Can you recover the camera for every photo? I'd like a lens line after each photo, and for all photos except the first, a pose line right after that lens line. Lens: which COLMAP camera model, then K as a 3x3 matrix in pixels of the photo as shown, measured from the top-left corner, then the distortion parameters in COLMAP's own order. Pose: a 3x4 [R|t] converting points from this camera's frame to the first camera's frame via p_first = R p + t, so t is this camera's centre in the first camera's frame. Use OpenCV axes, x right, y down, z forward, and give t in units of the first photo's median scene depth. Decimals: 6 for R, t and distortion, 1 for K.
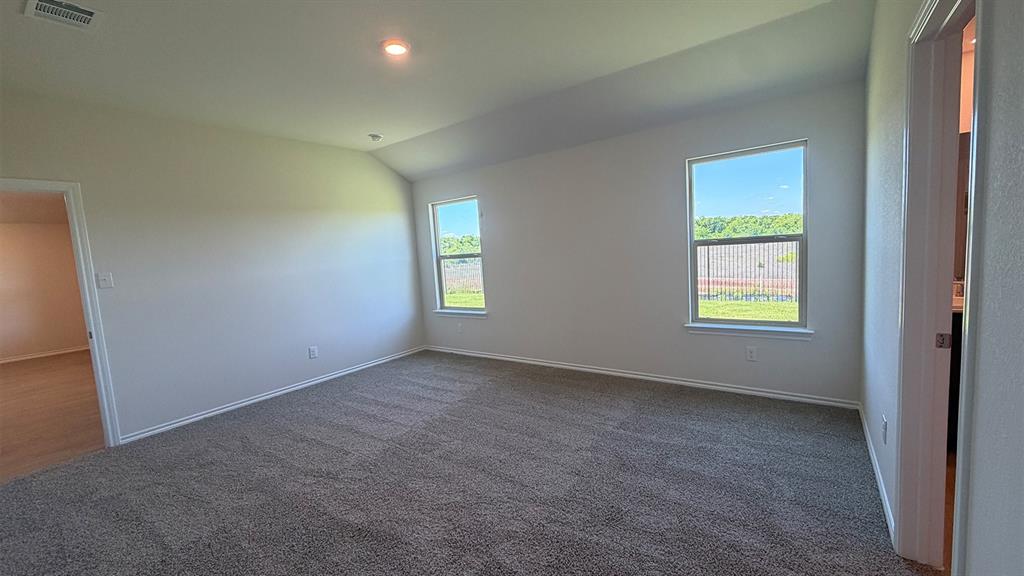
lens RADIAL K [[414.8, 0, 513.2], [0, 414.8, 283.8], [0, 0, 1]] dist [0.000087, -0.000143]
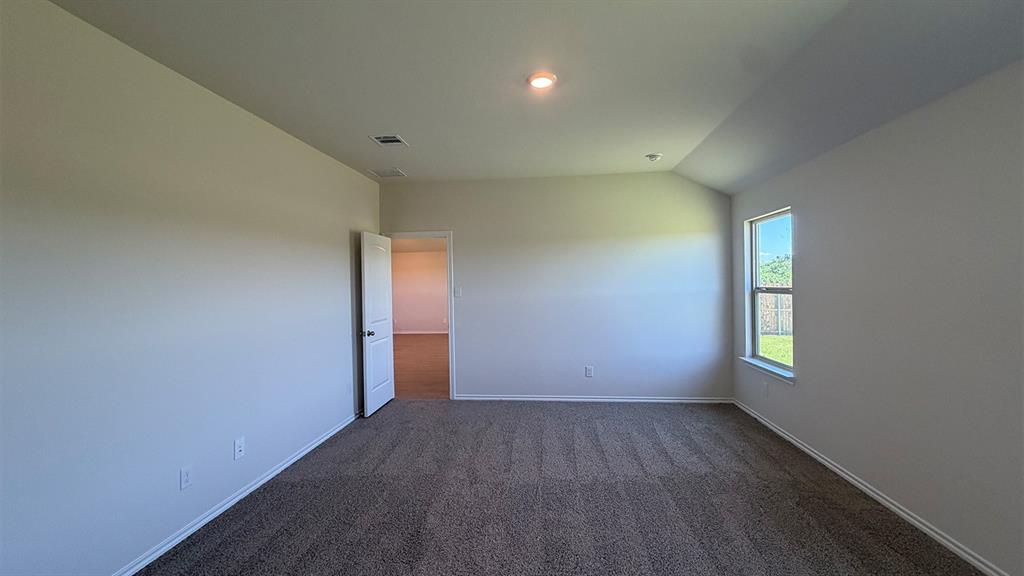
lens RADIAL K [[408.7, 0, 501.5], [0, 408.7, 283.2], [0, 0, 1]] dist [-0.000458, -0.000030]
pose [[0.489202, 0.055697, -0.870390, 0.320631], [-0.087094, 0.996090, 0.014789, -0.058488], [0.867811, 0.068571, 0.492140, 0.283974]]
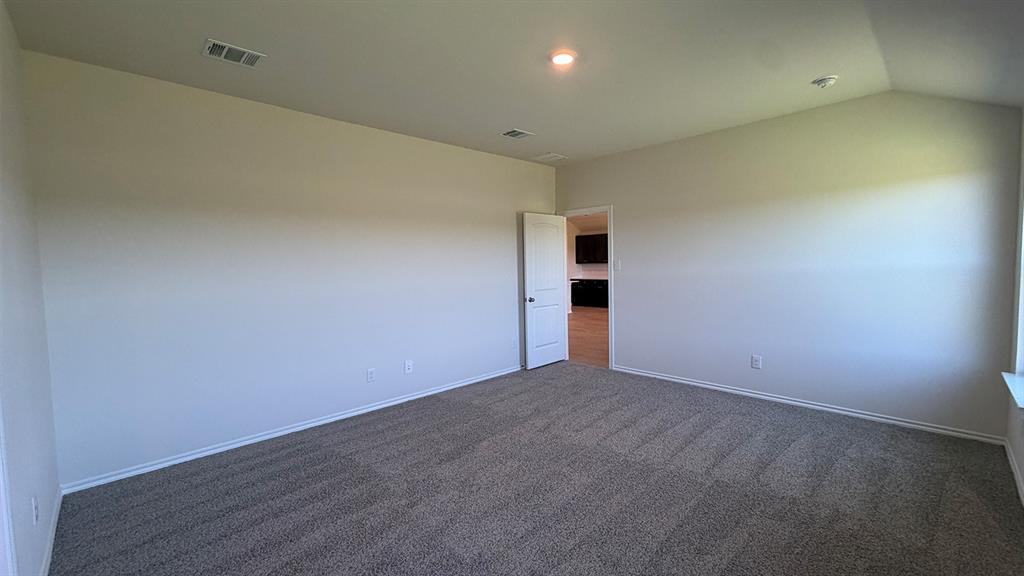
lens RADIAL K [[414.8, 0, 513.2], [0, 414.8, 283.8], [0, 0, 1]] dist [0.000087, -0.000143]
pose [[-0.169185, 0.117328, -0.978576, 0.469411], [-0.052203, 0.990428, 0.127774, -0.088795], [0.984201, 0.072702, -0.161441, 0.644891]]
